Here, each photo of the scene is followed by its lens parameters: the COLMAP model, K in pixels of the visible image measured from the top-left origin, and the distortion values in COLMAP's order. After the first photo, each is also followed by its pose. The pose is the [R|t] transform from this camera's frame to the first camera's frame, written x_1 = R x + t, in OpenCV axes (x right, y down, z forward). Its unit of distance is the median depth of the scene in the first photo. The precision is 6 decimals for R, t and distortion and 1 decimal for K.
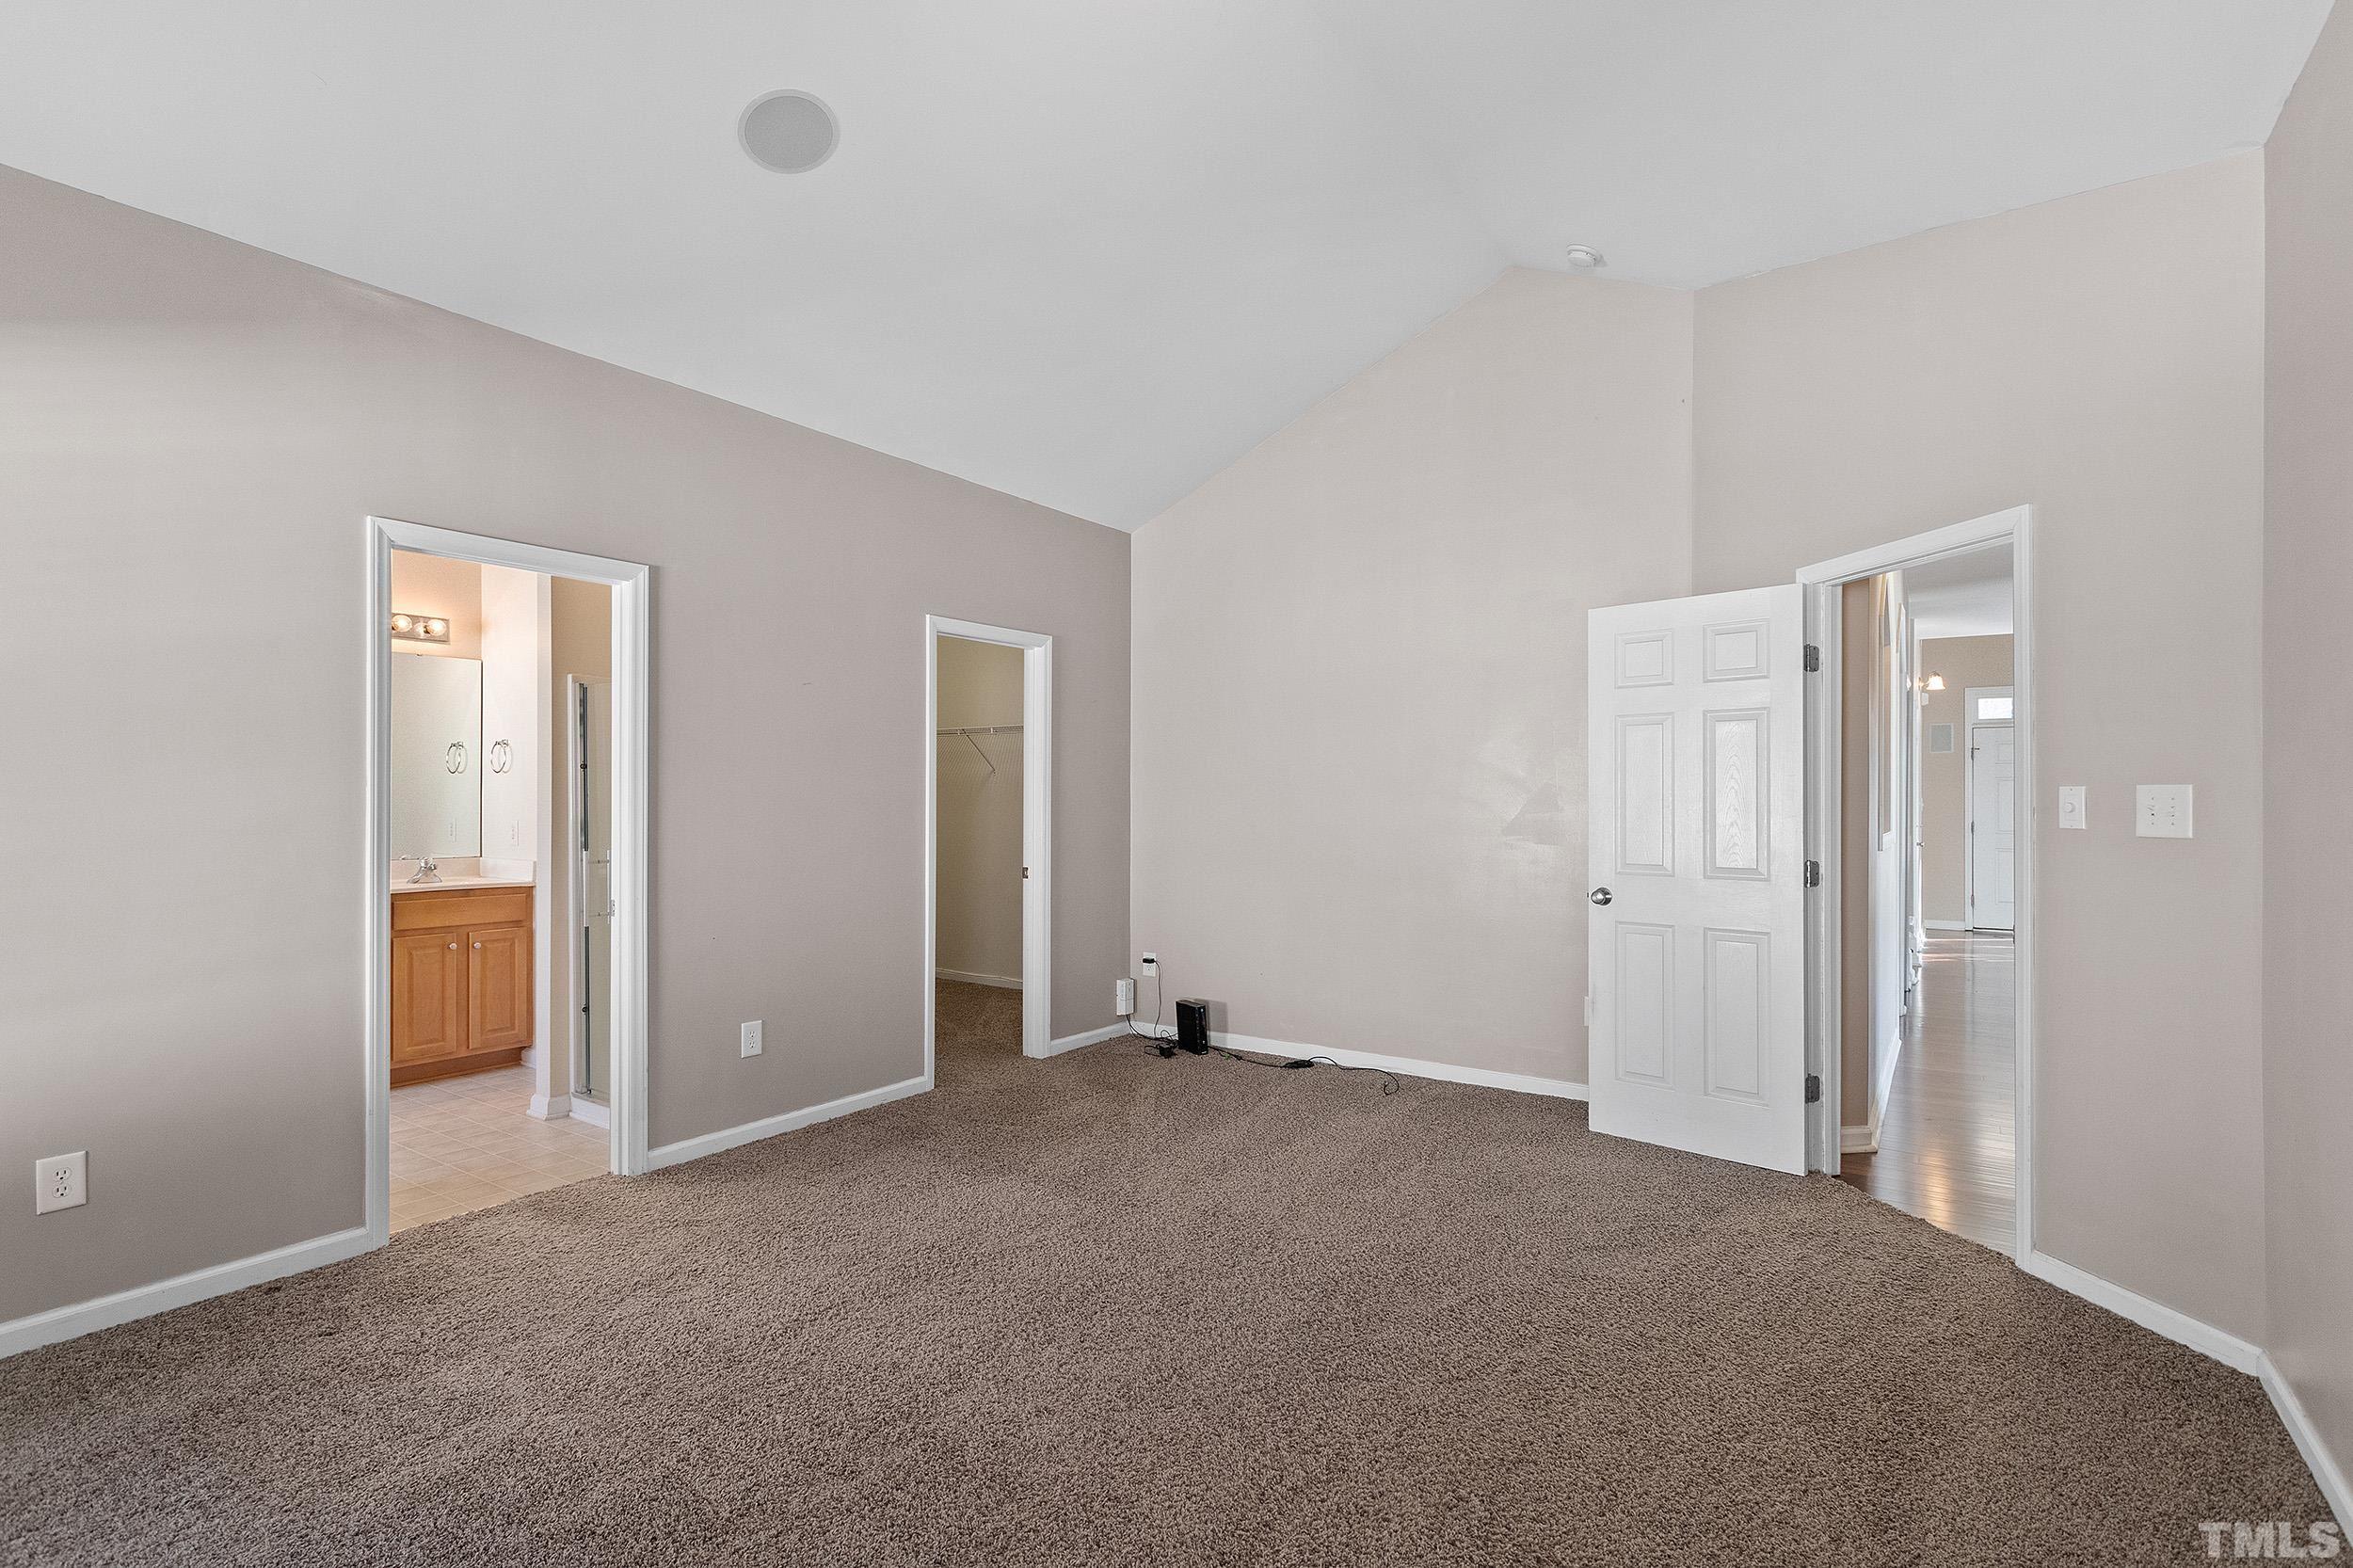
lens RADIAL K [[1144.1, 0, 1174.4], [0, 1144.1, 778.0], [0, 0, 1]] dist [-0.000454, 0.000450]
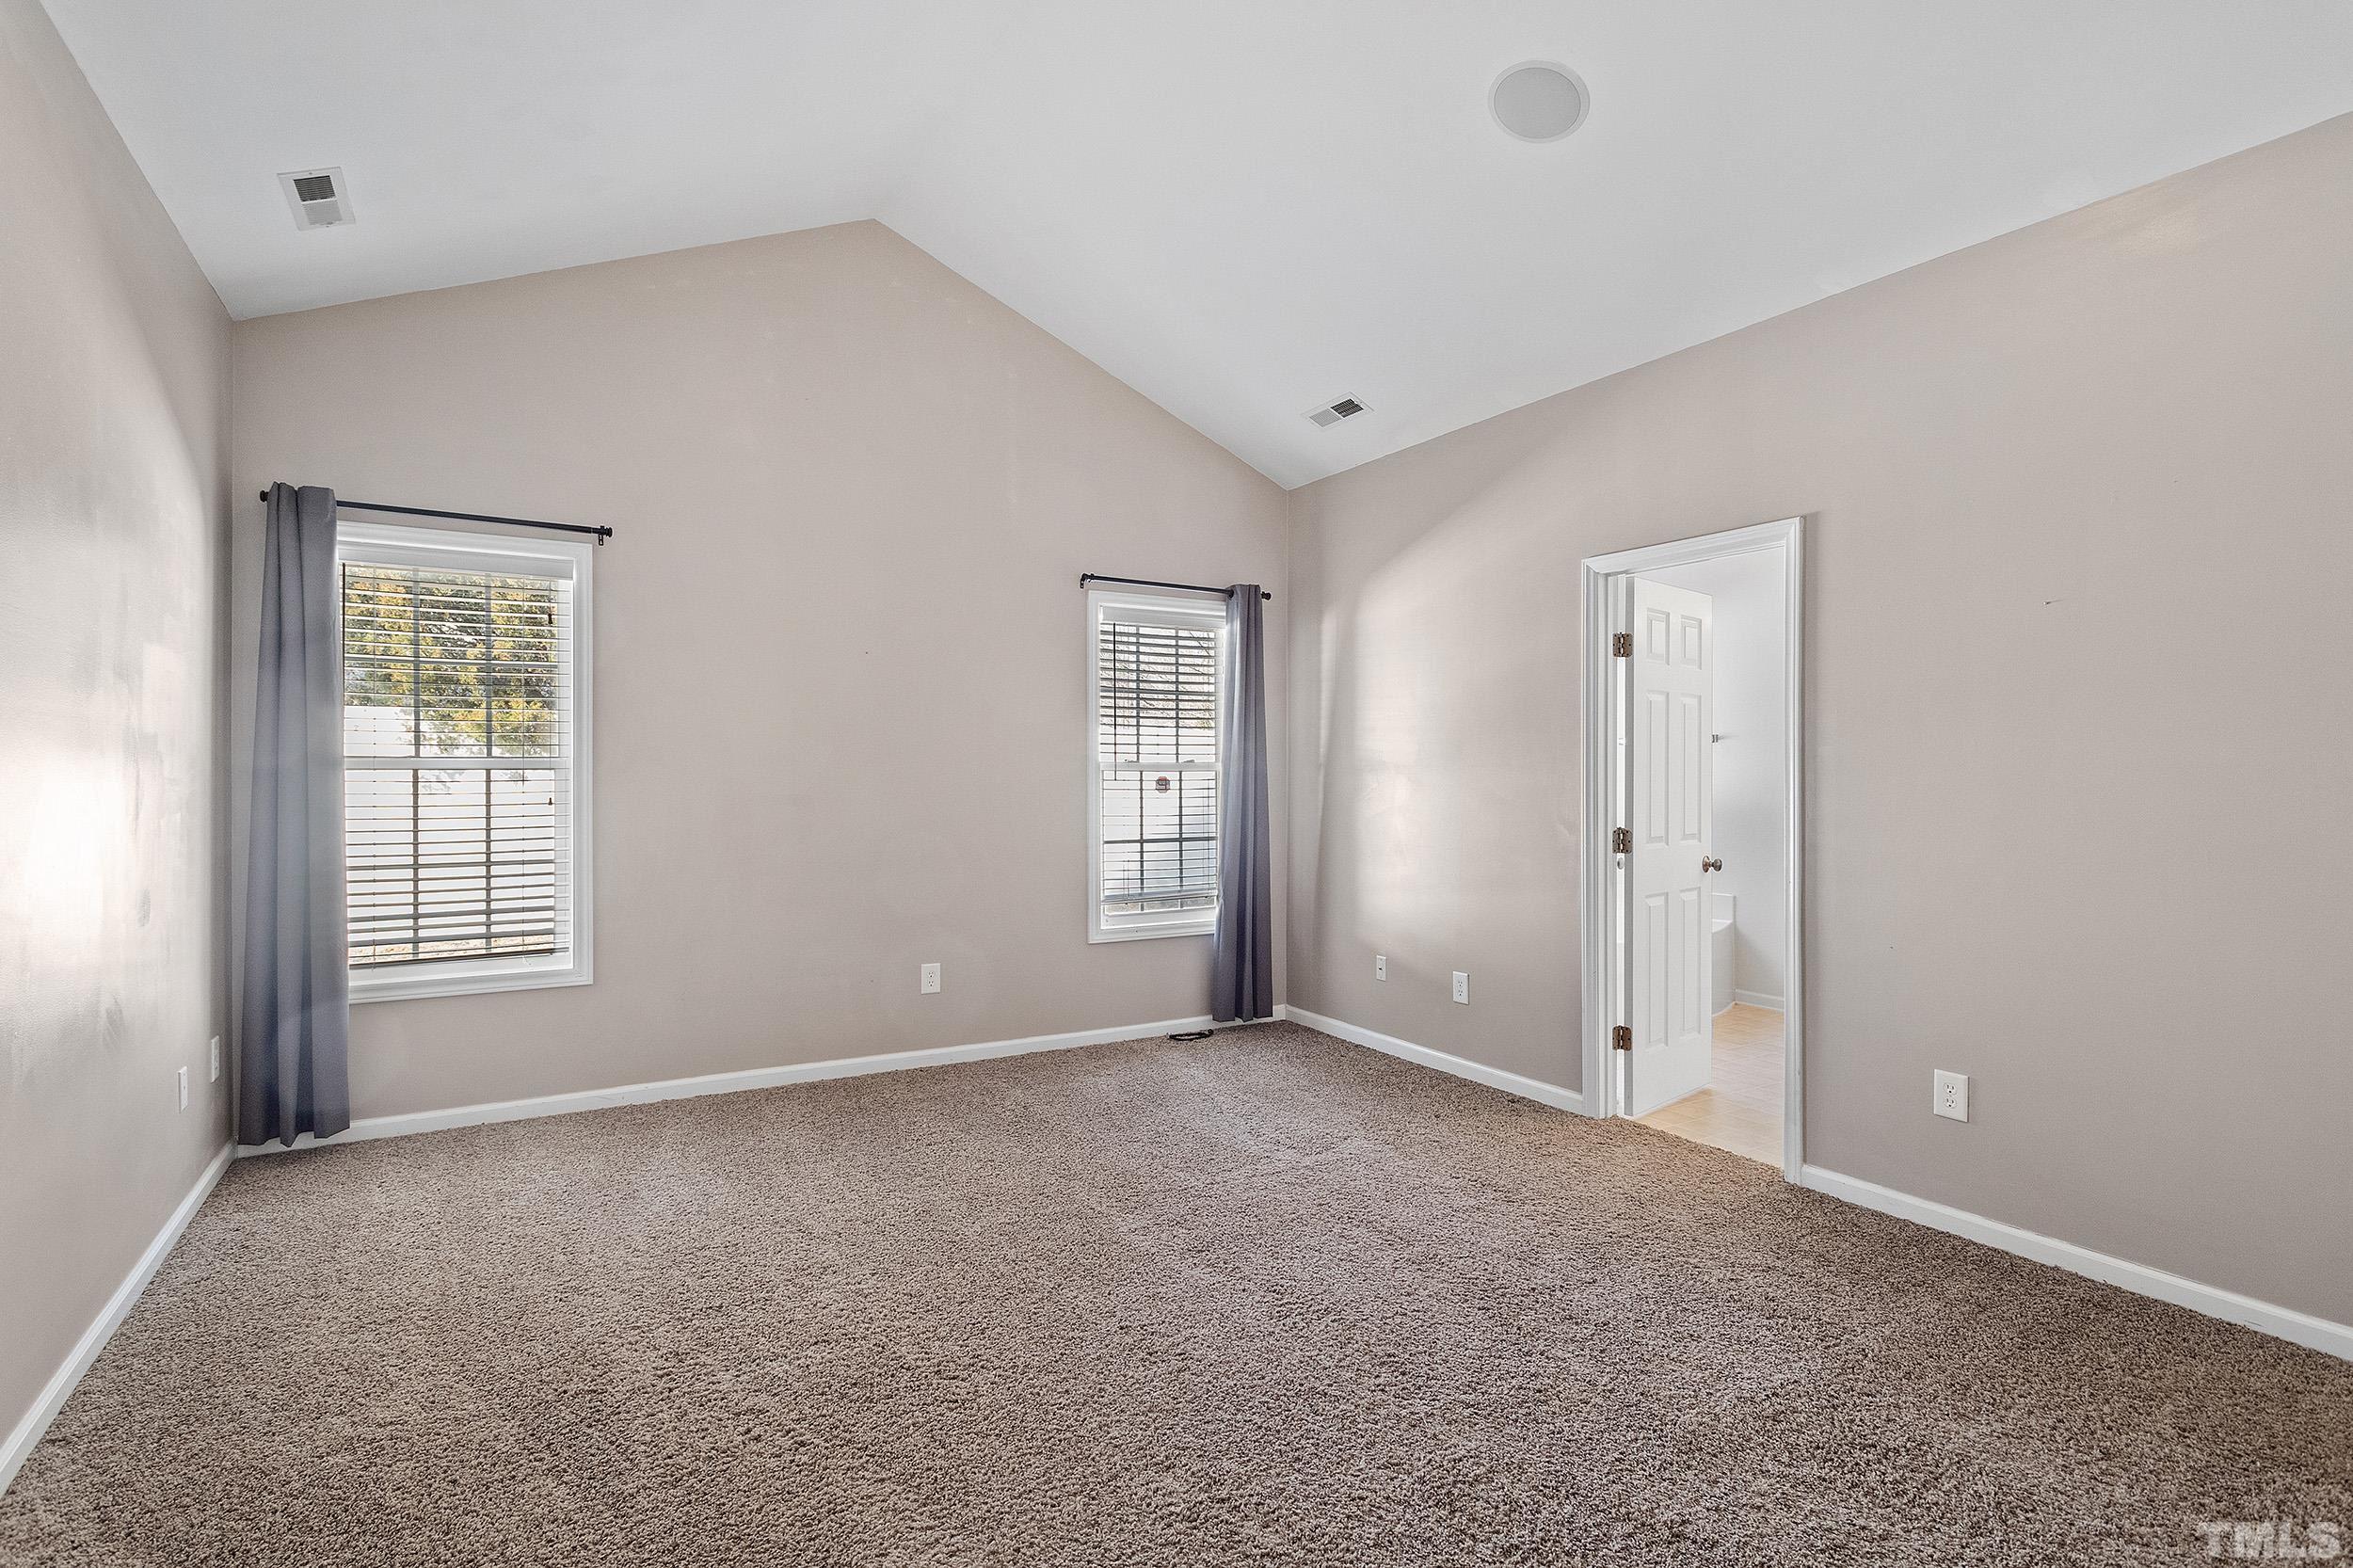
lens RADIAL K [[1144.1, 0, 1175.5], [0, 1144.1, 790.5], [0, 0, 1]] dist [-0.000454, 0.000450]
pose [[-0.425789, -0.002163, -0.904820, 0.560866], [-0.005159, 0.999987, 0.000037, 0.033245], [0.904808, 0.004684, -0.425795, 0.920058]]
